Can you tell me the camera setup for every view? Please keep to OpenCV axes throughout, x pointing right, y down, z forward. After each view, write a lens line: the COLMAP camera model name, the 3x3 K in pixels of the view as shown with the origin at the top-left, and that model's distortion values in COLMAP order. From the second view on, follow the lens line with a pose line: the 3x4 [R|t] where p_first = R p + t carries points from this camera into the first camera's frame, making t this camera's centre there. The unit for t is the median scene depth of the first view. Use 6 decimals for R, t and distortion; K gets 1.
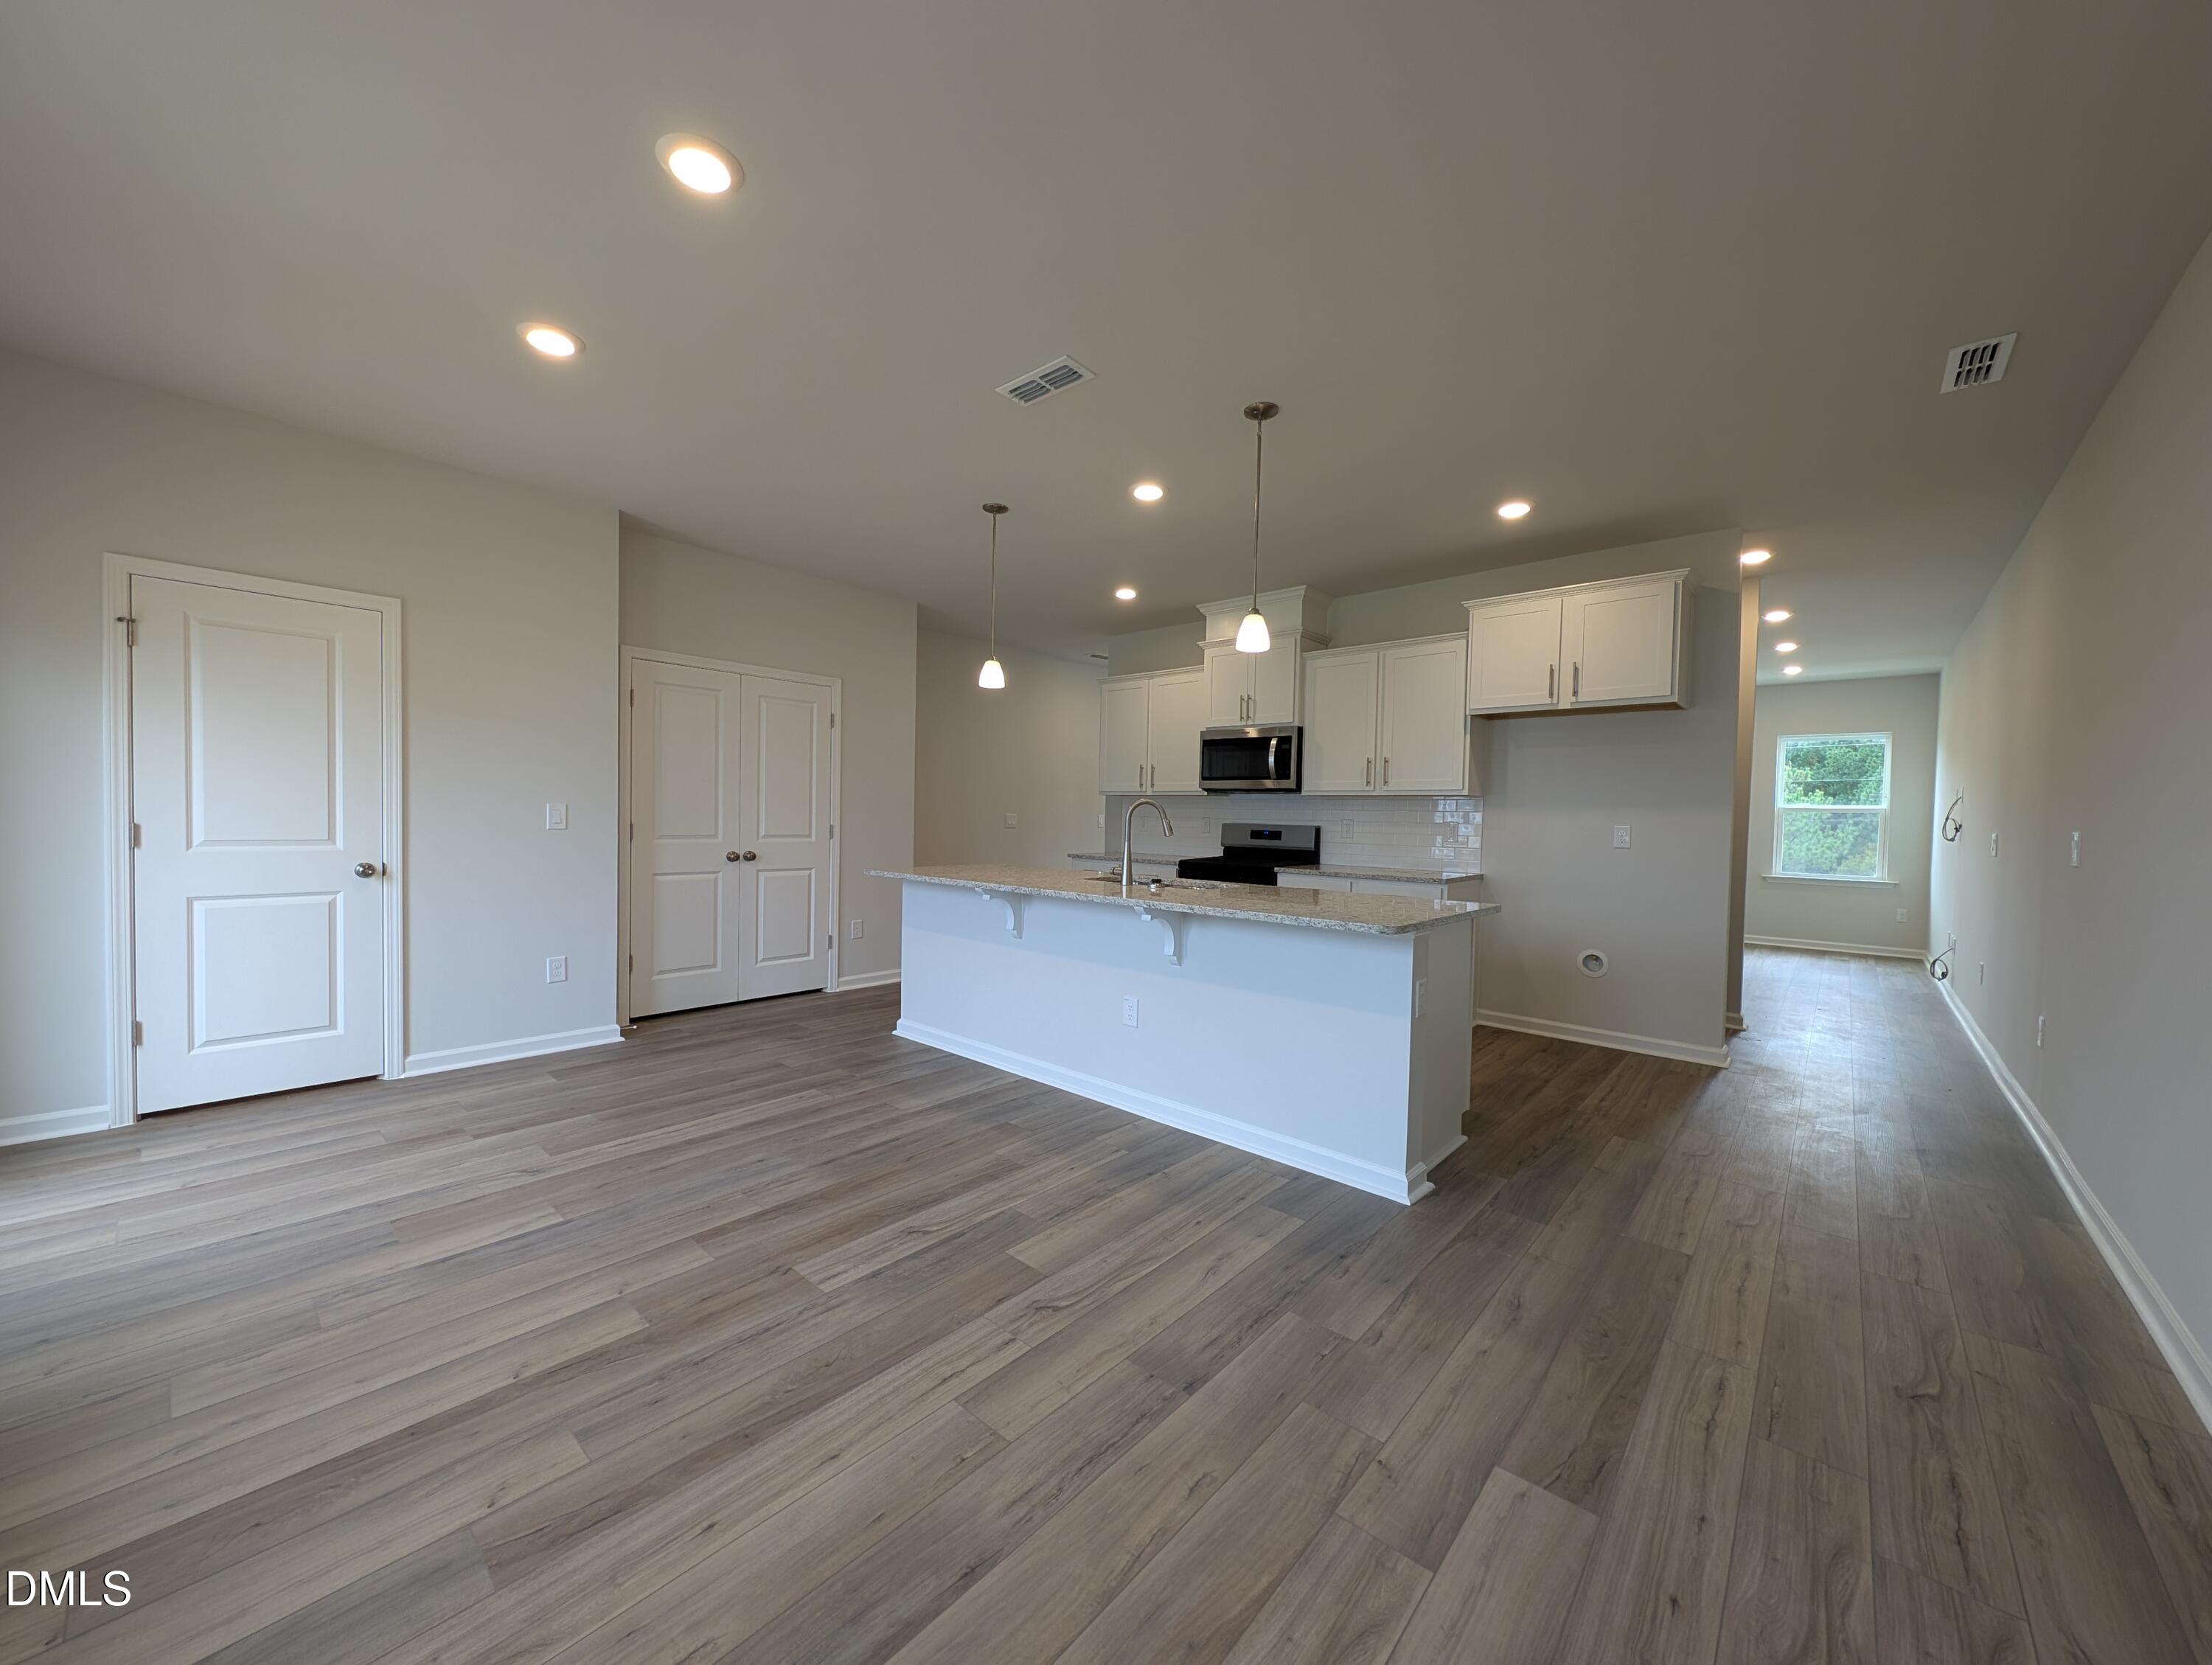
lens RADIAL K [[830.0, 0, 1099.1], [0, 830.0, 836.4], [0, 0, 1]] dist [0.010523, -0.002556]
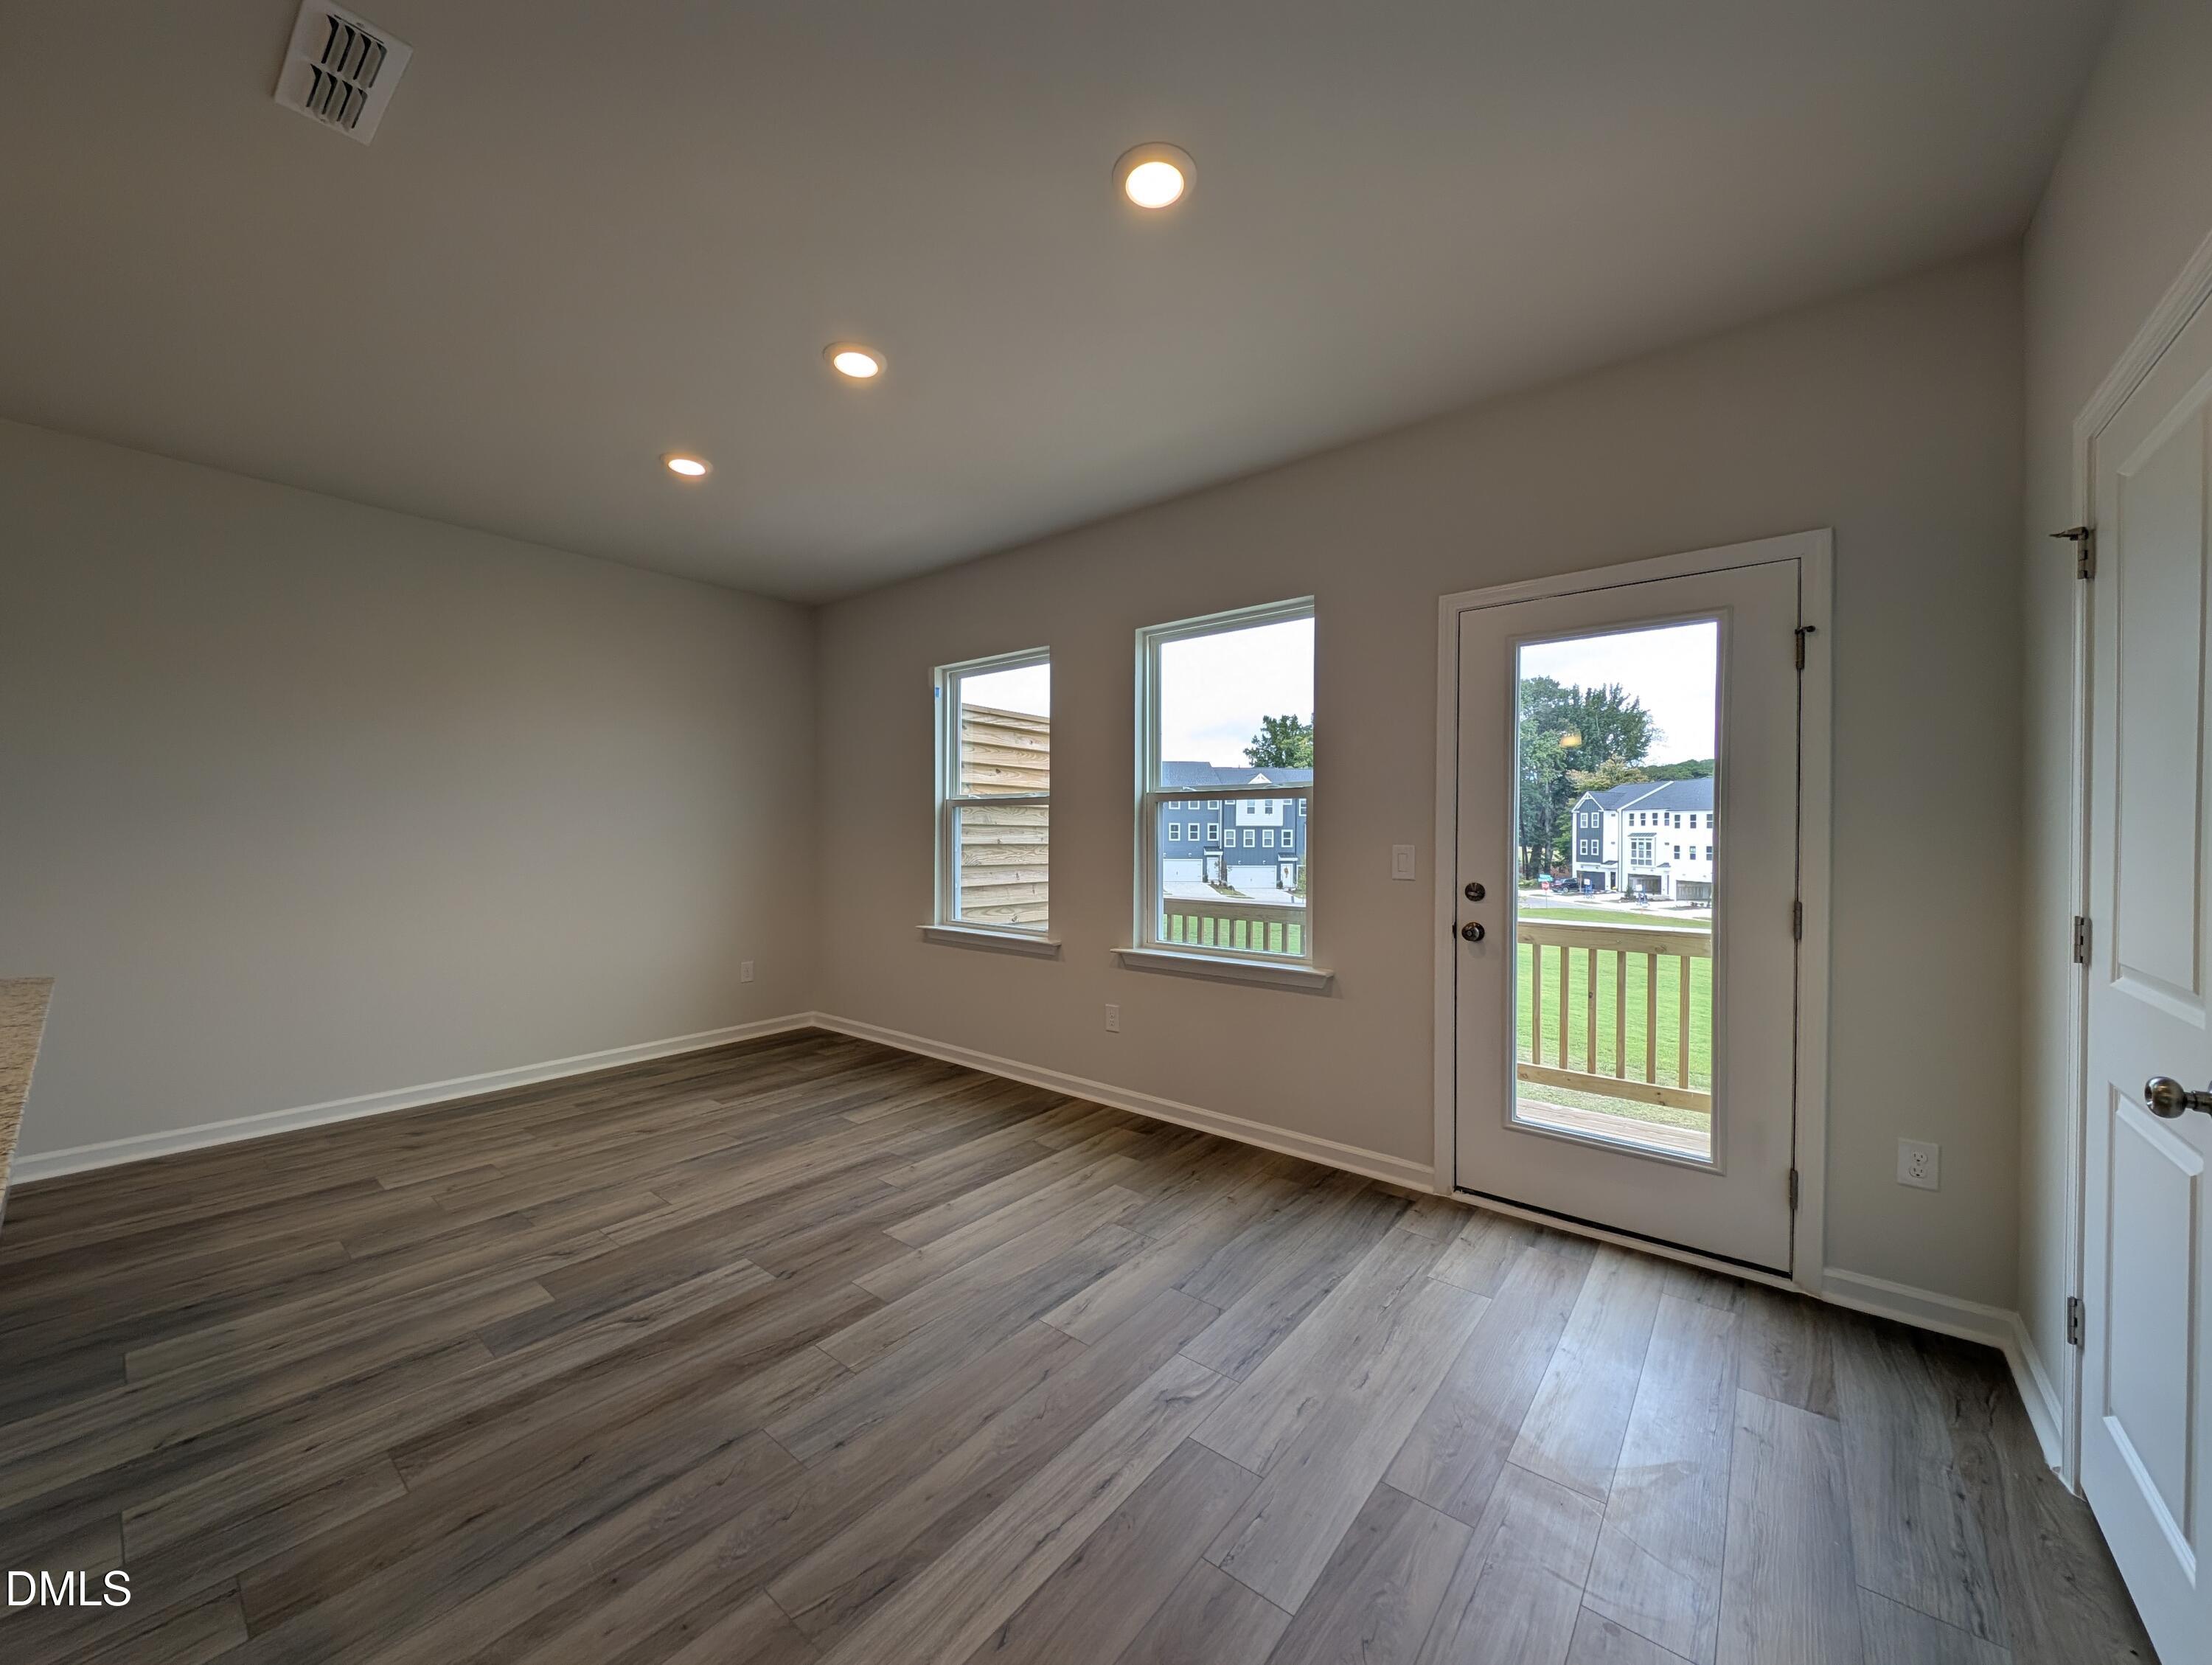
lens RADIAL K [[830.0, 0, 1100.4], [0, 830.0, 839.3], [0, 0, 1]] dist [0.010523, -0.002556]
pose [[-0.998728, -0.024647, -0.043982, -0.539524], [-0.026111, 0.999113, 0.033028, -0.068682], [0.043129, 0.034135, -0.998486, 1.544005]]
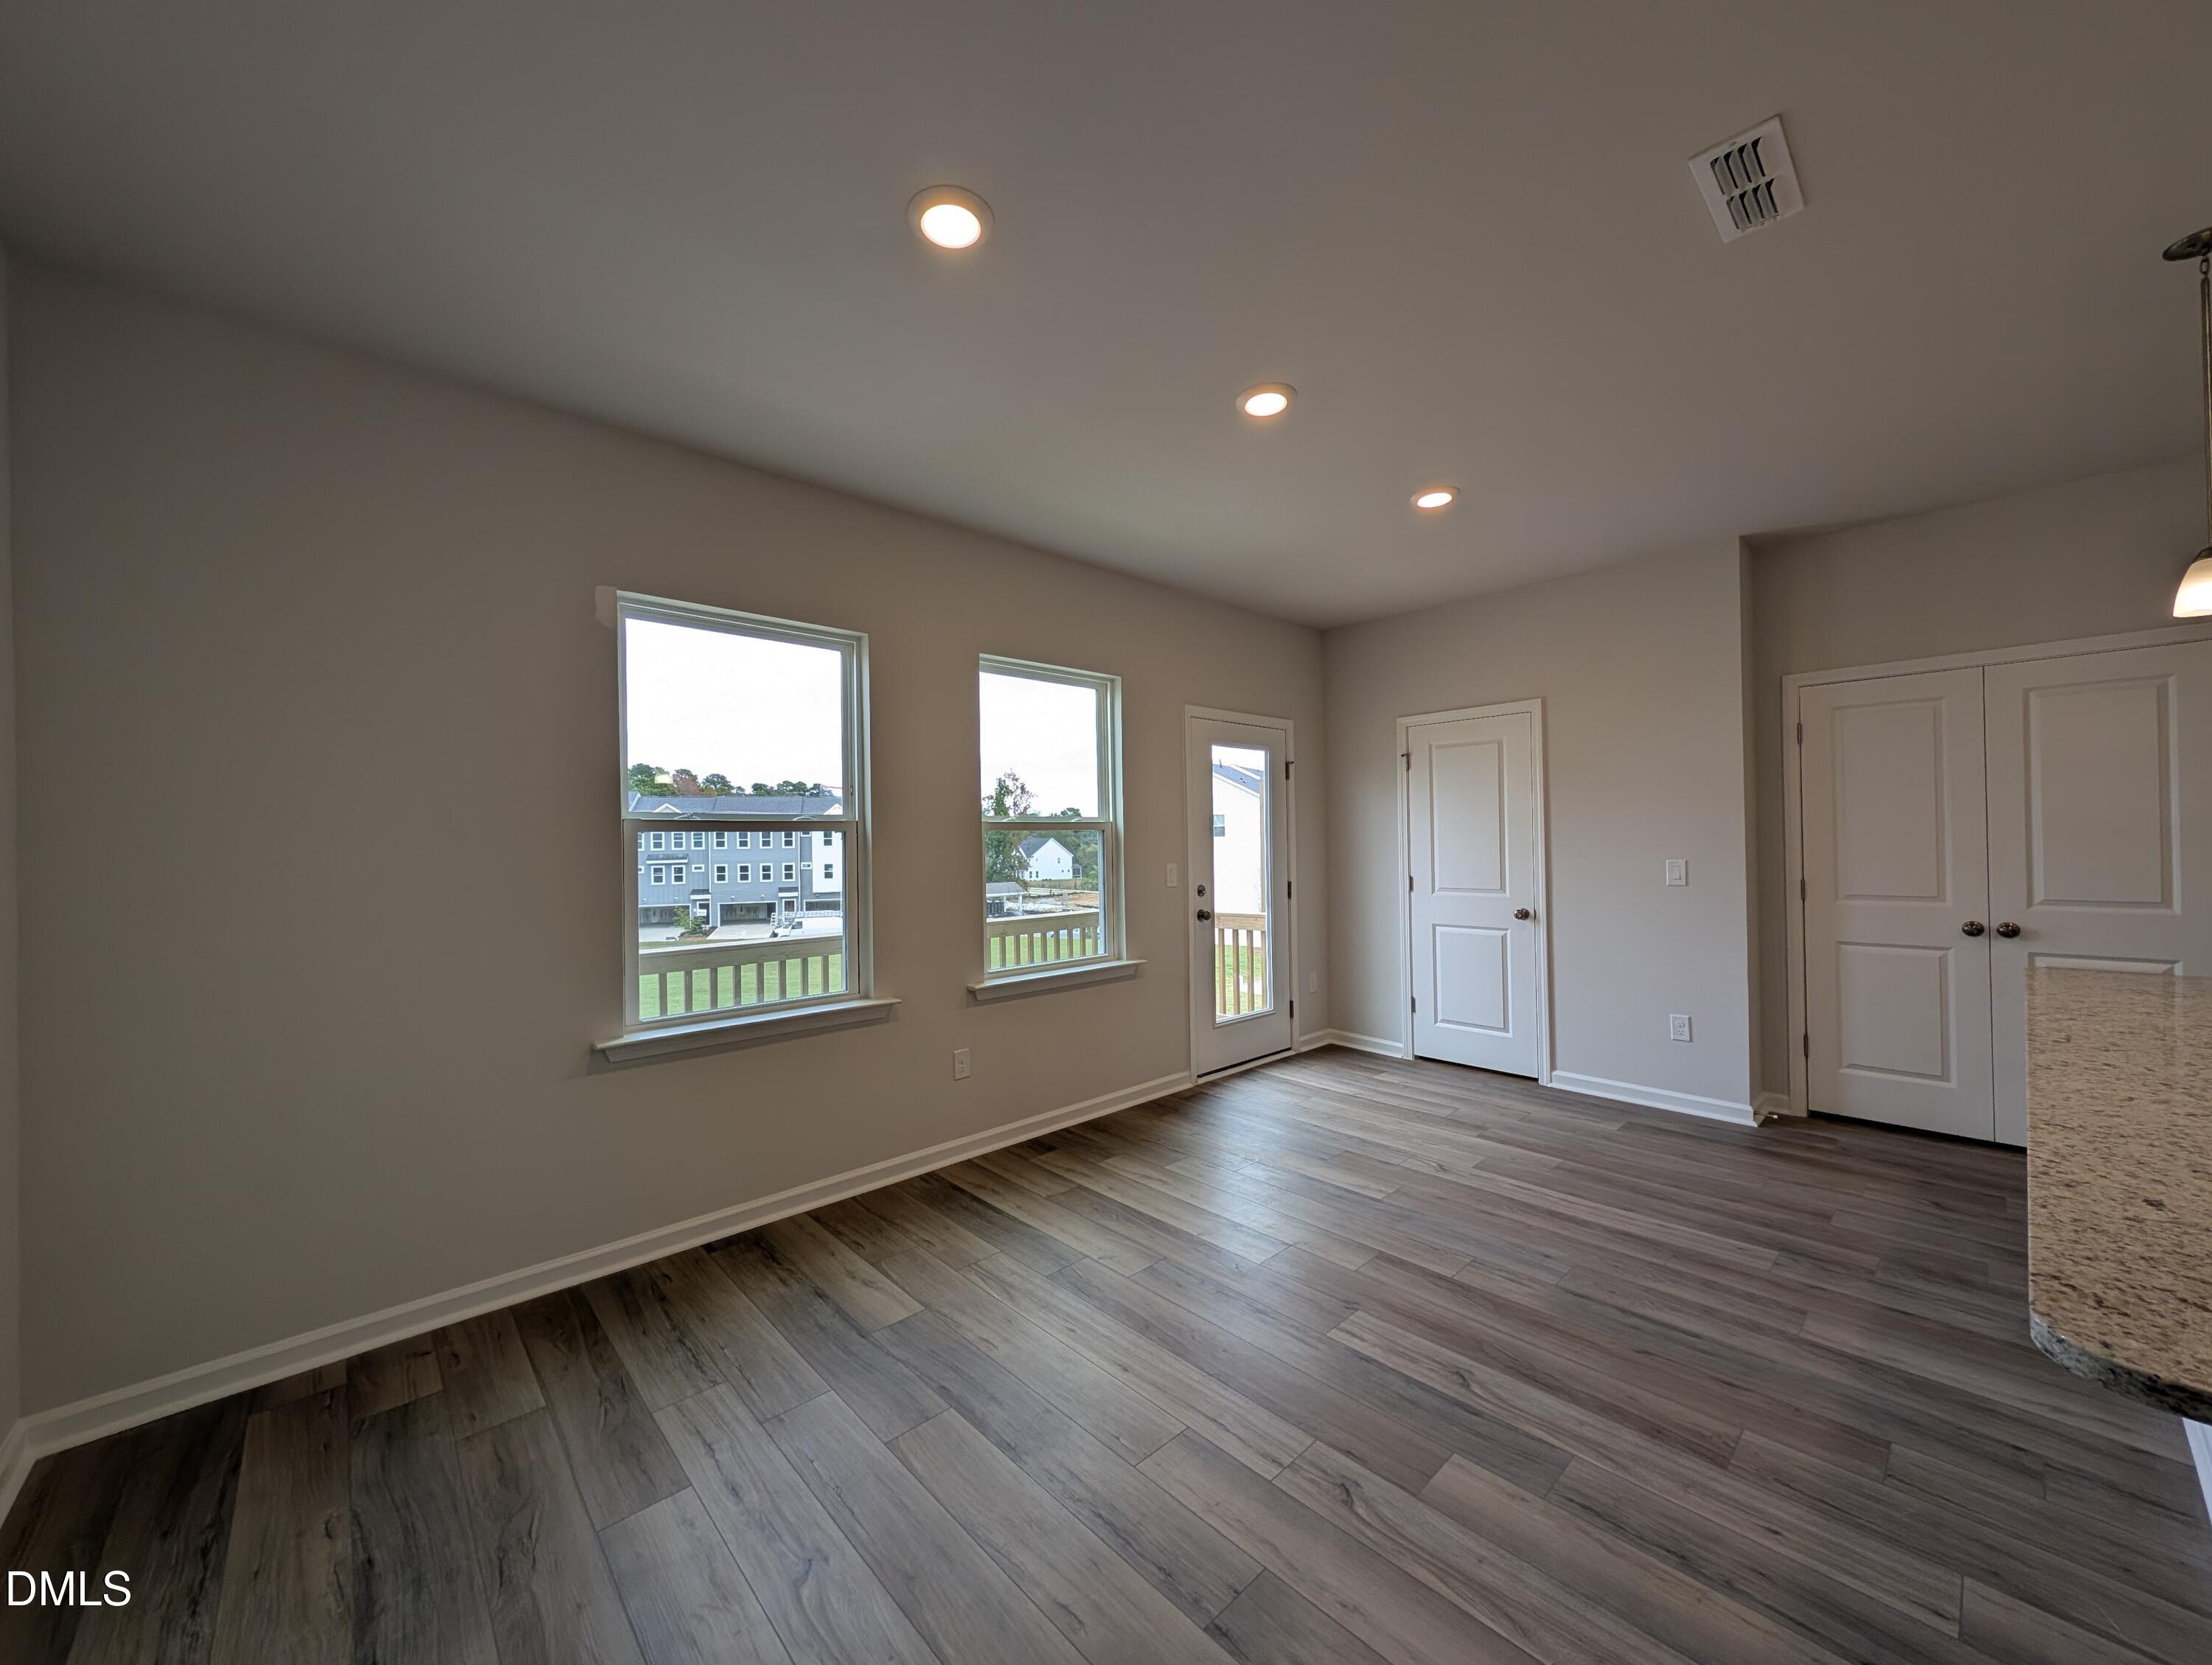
lens RADIAL K [[830.0, 0, 1103.9], [0, 830.0, 840.1], [0, 0, 1]] dist [0.010523, -0.002556]
pose [[-0.098144, -0.023700, -0.994890, 0.558499], [-0.010268, 0.999687, -0.022801, -0.045373], [0.995119, 0.007978, -0.098357, 0.578169]]
